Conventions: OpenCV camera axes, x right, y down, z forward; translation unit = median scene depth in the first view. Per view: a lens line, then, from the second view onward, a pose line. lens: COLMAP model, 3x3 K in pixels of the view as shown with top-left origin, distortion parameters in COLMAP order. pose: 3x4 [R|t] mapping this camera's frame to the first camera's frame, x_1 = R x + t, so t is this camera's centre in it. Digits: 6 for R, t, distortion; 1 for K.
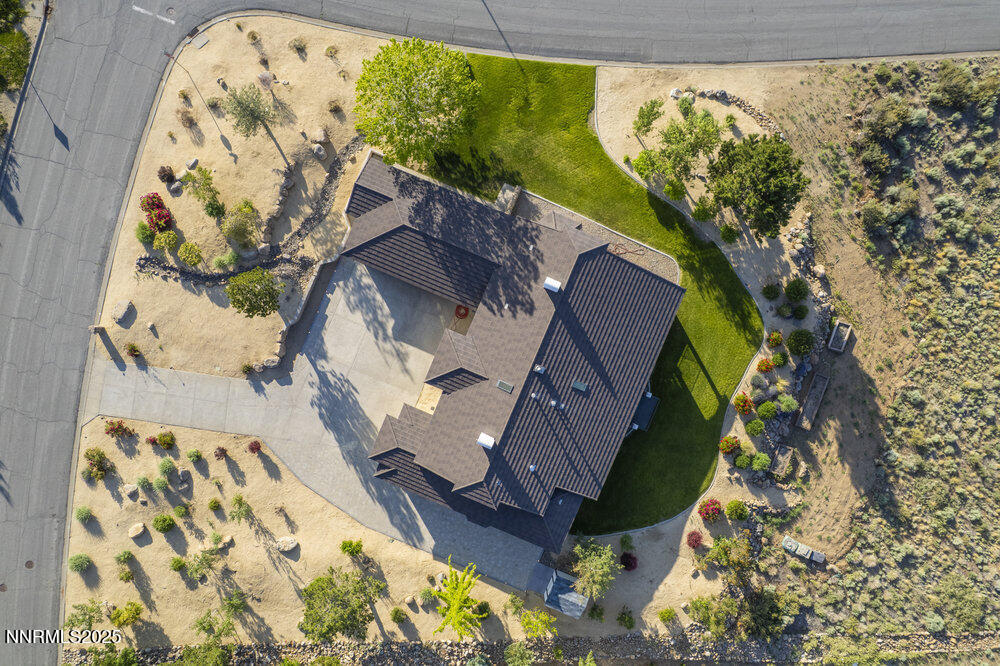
lens RADIAL K [[621.4, 0, 500.0], [0, 621.4, 333.0], [0, 0, 1]] dist [-0.073303, 0.071107]
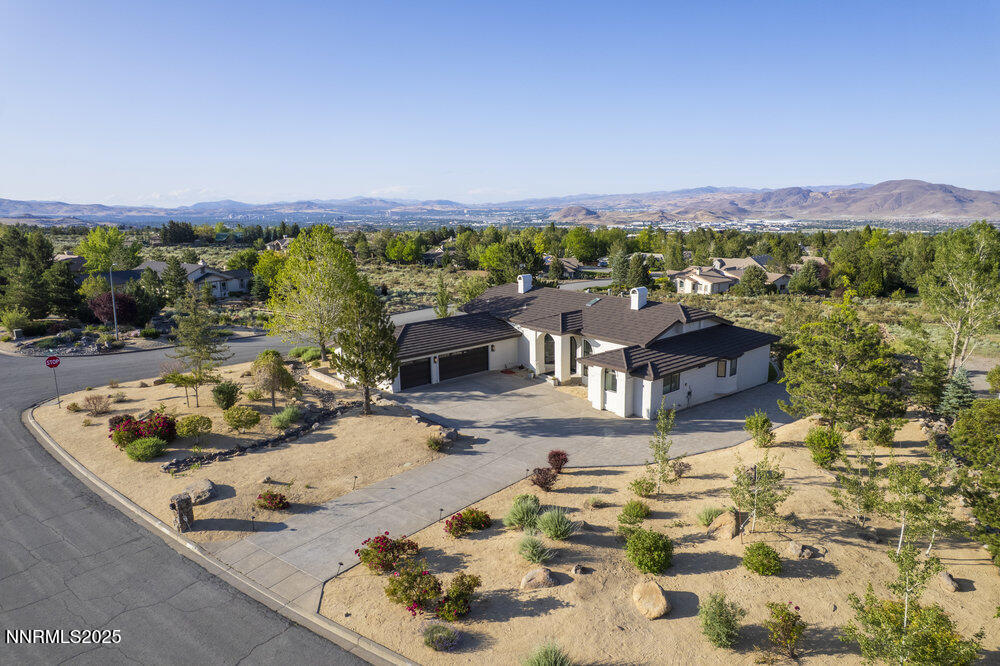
lens RADIAL K [[621.4, 0, 500.0], [0, 621.4, 333.0], [0, 0, 1]] dist [-0.073303, 0.071107]
pose [[0.442832, -0.181250, 0.878094, -0.914224], [0.895952, 0.052085, -0.441087, 0.392040], [0.034211, 0.982057, 0.185456, 0.776997]]
